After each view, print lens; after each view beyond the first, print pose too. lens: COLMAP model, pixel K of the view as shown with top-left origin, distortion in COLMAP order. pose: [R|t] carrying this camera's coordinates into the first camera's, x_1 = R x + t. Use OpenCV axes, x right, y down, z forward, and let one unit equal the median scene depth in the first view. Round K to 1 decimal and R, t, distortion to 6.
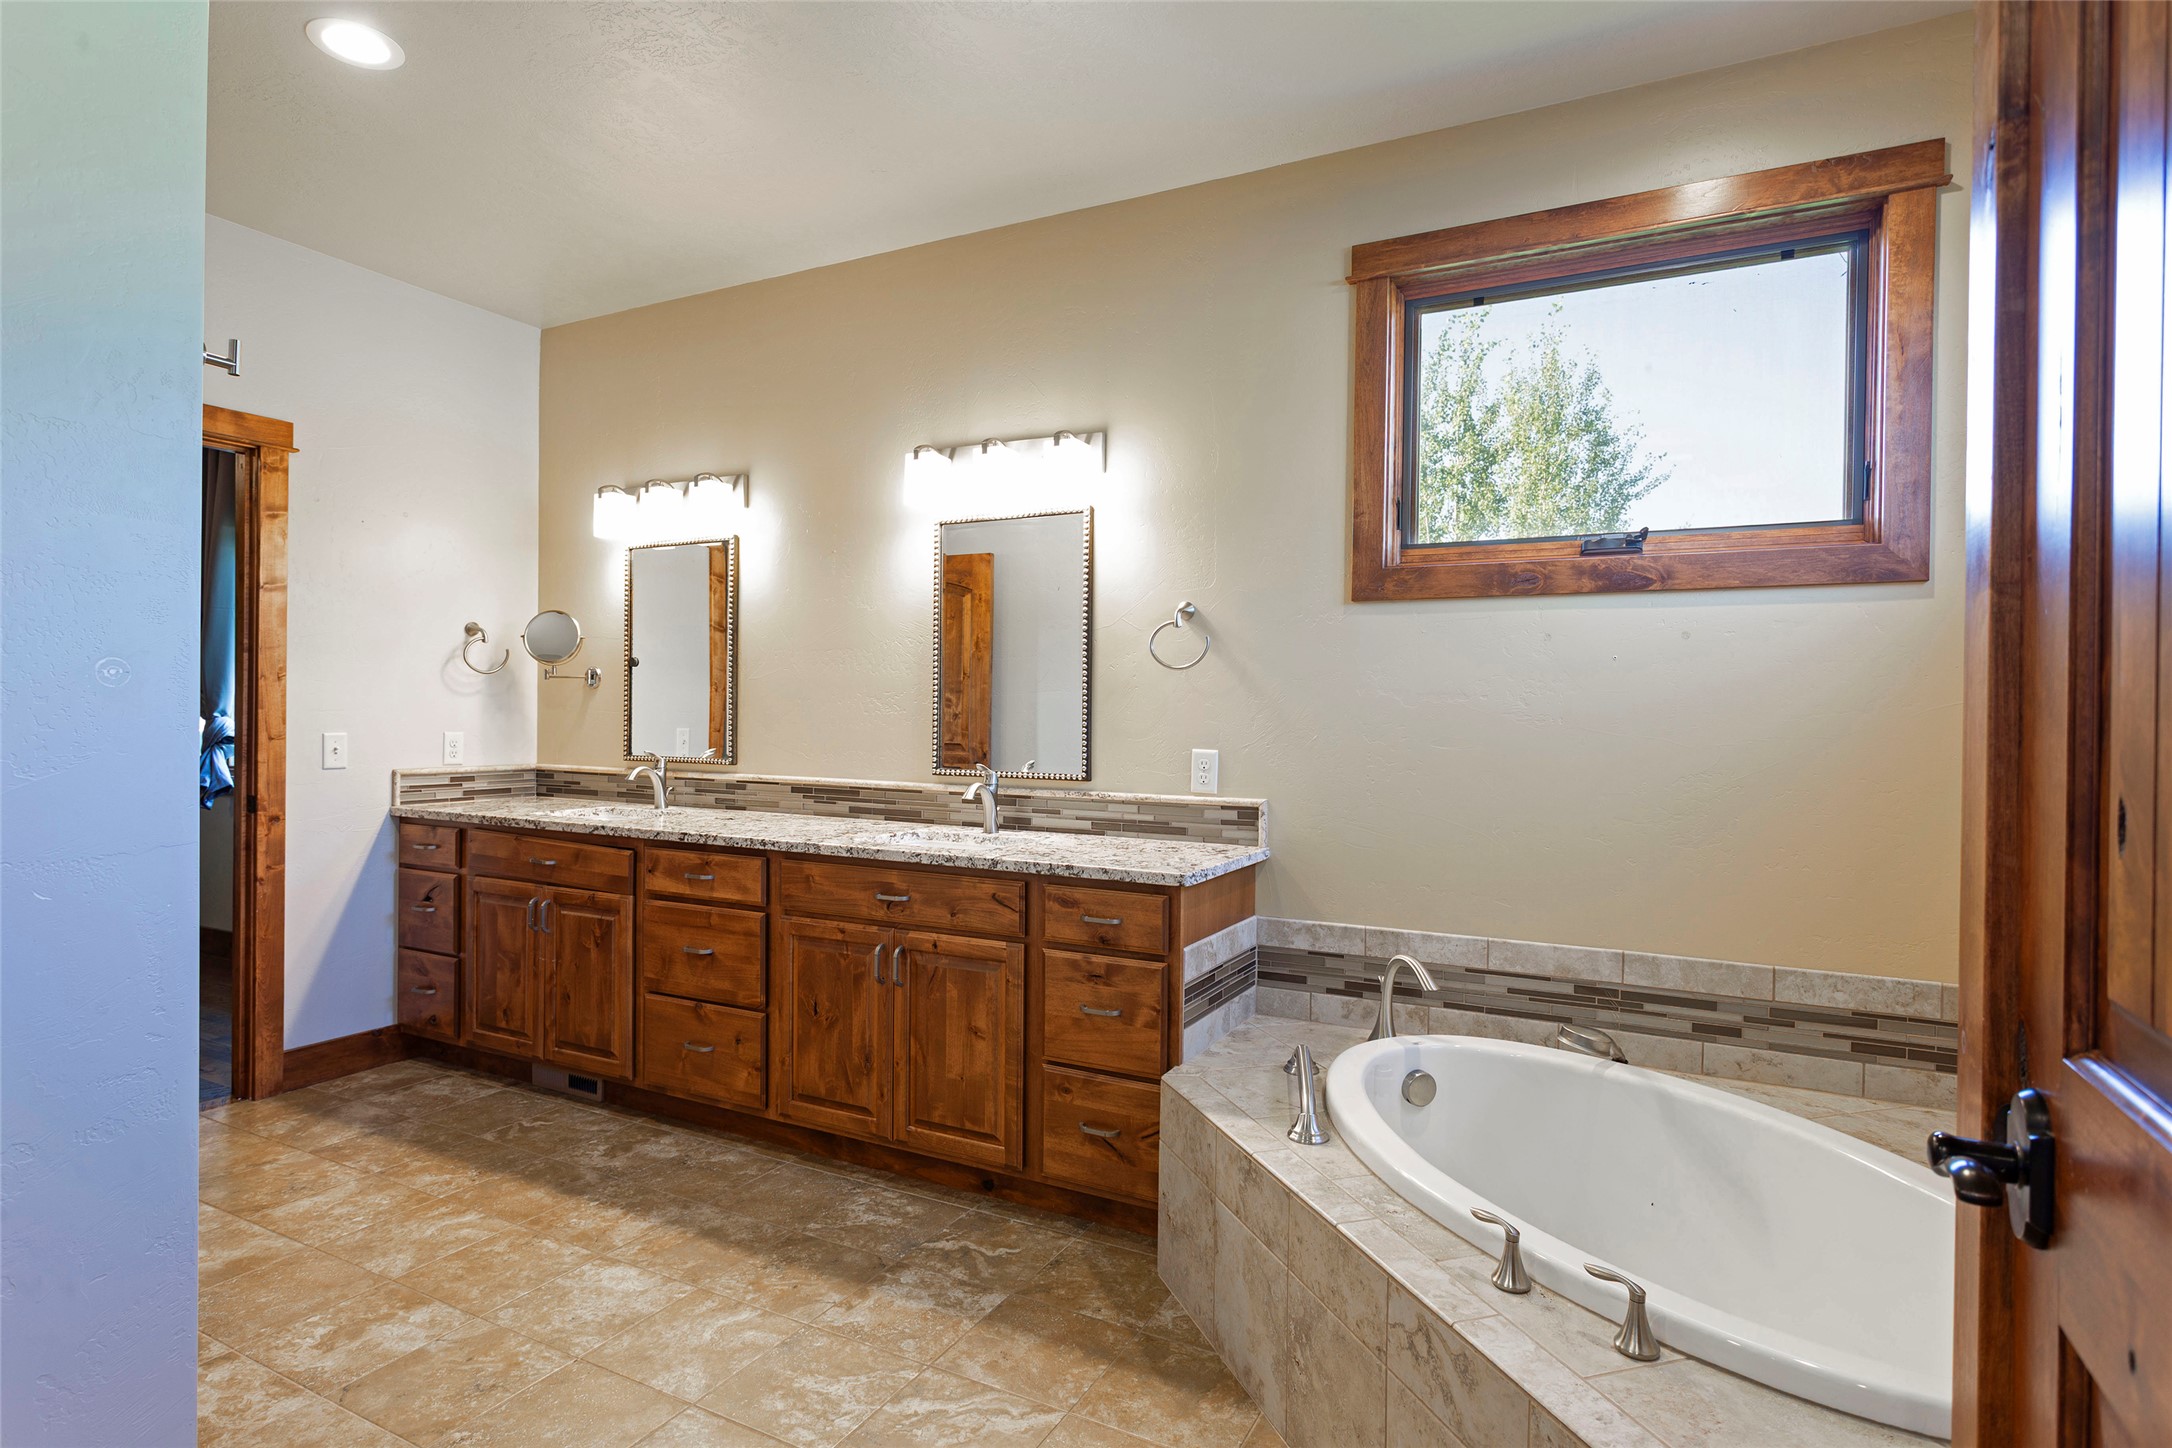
lens RADIAL K [[1121.3, 0, 1079.9], [0, 1121.3, 721.5], [0, 0, 1]] dist [-0.001090, -0.000867]
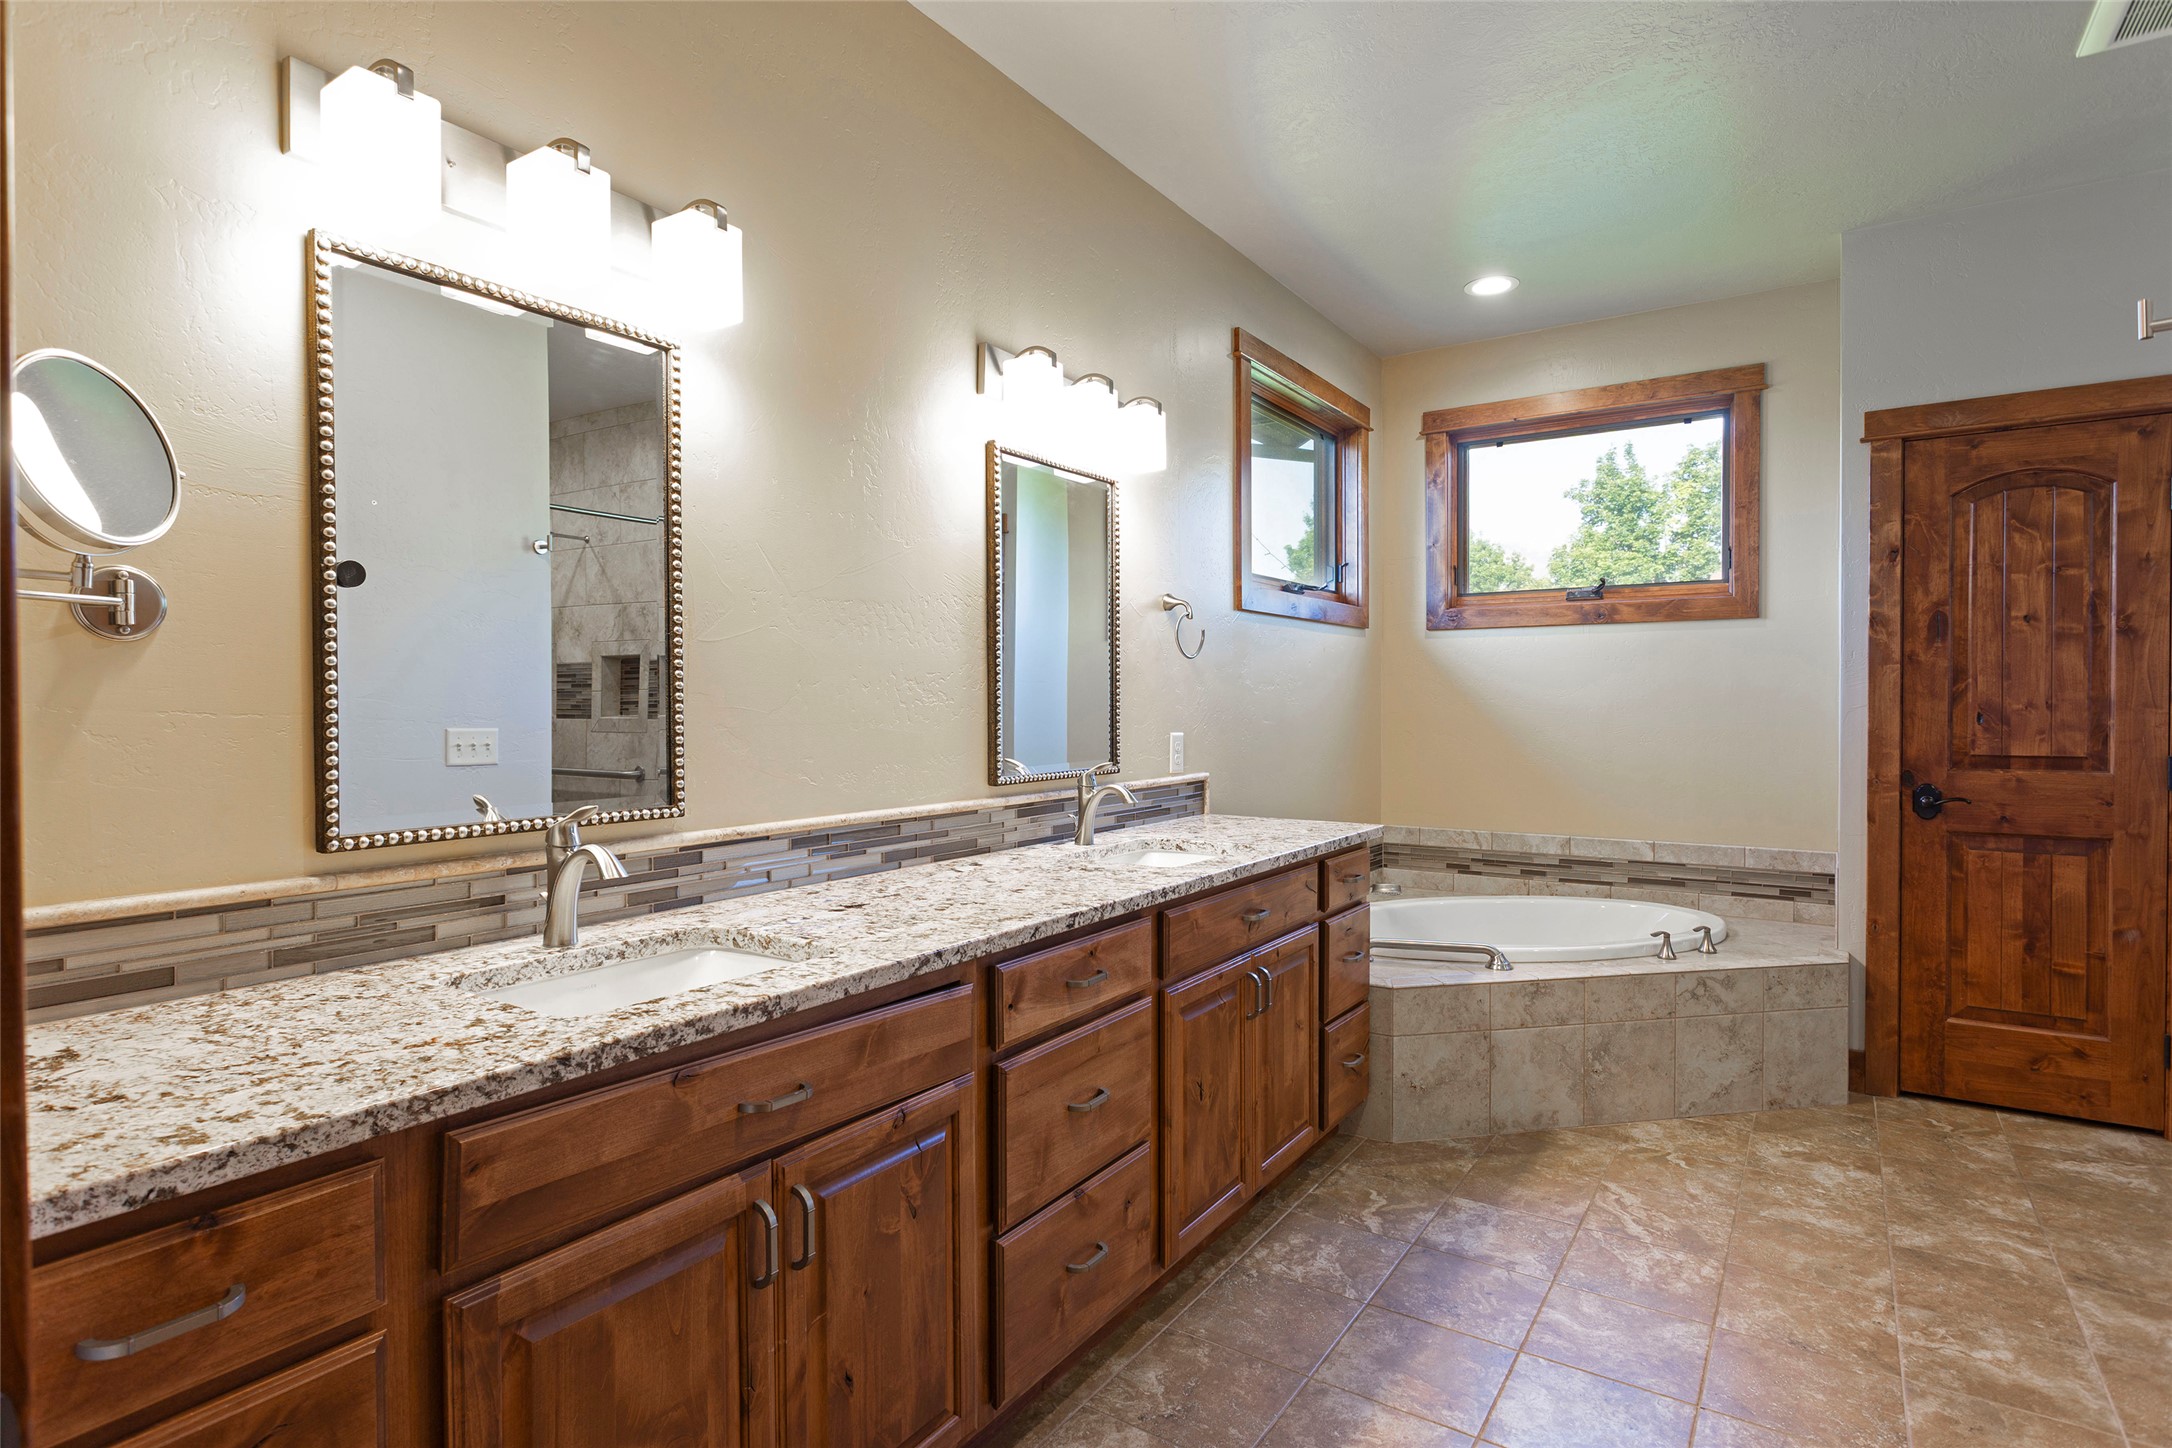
lens RADIAL K [[1121.3, 0, 1079.9], [0, 1121.3, 721.5], [0, 0, 1]] dist [-0.001090, -0.000867]
pose [[0.104182, -0.029834, 0.994111, -0.946588], [0.009937, 0.999531, 0.028955, -0.017824], [-0.994509, 0.006862, 0.104429, 0.950747]]
